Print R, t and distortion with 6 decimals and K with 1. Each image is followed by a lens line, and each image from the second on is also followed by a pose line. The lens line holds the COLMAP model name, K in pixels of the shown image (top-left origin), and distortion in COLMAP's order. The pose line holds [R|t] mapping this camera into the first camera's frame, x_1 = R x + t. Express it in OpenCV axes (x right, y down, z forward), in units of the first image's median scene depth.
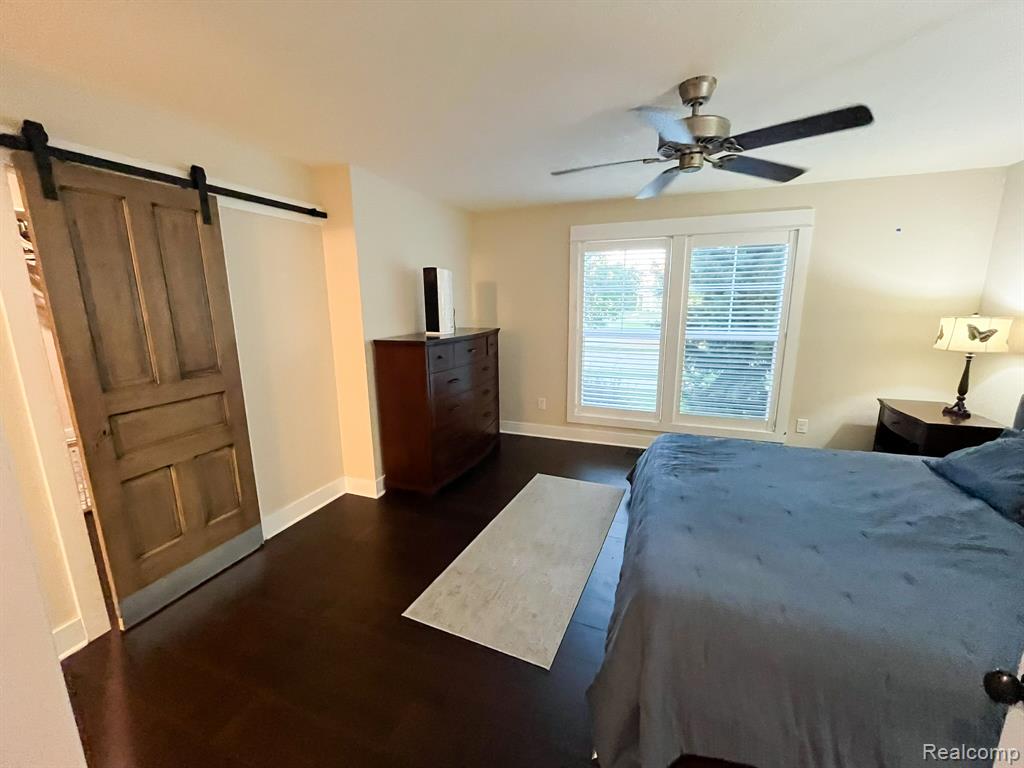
lens RADIAL K [[419.6, 0, 511.5], [0, 419.6, 381.8], [0, 0, 1]] dist [-0.002106, 0.000012]
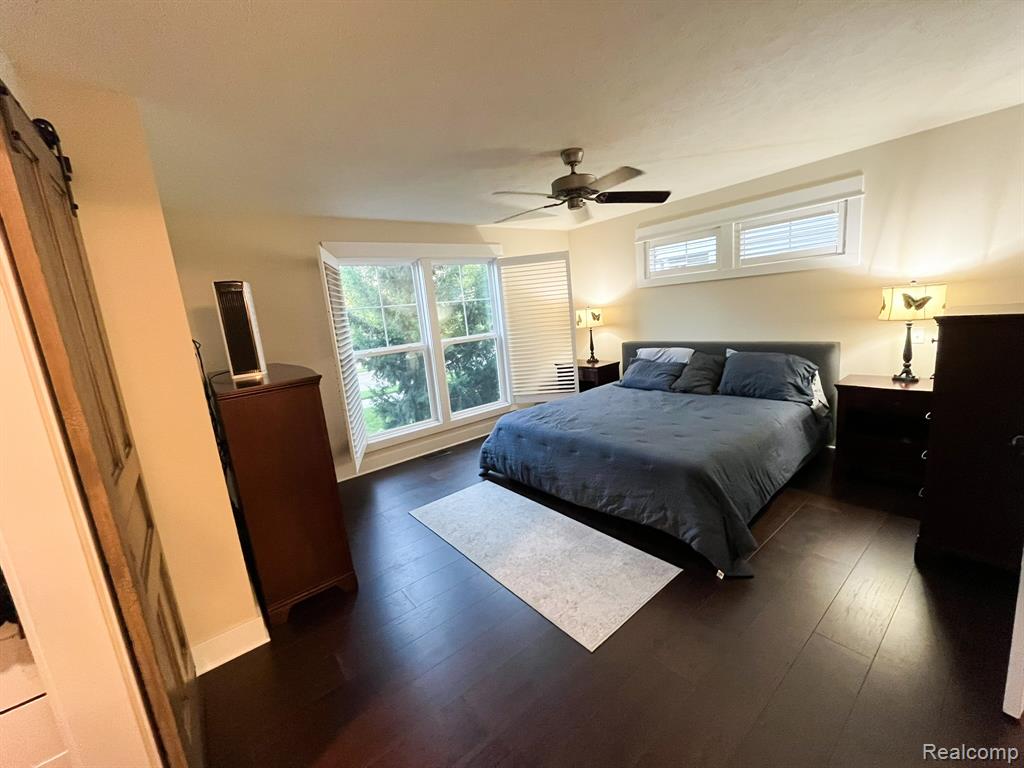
lens RADIAL K [[419.6, 0, 510.7], [0, 419.6, 384.0], [0, 0, 1]] dist [-0.002106, 0.000012]
pose [[0.500619, -0.194943, 0.843432, -0.706577], [0.255757, 0.964128, 0.071035, -0.053712], [-0.827024, 0.180152, 0.532519, 0.354151]]
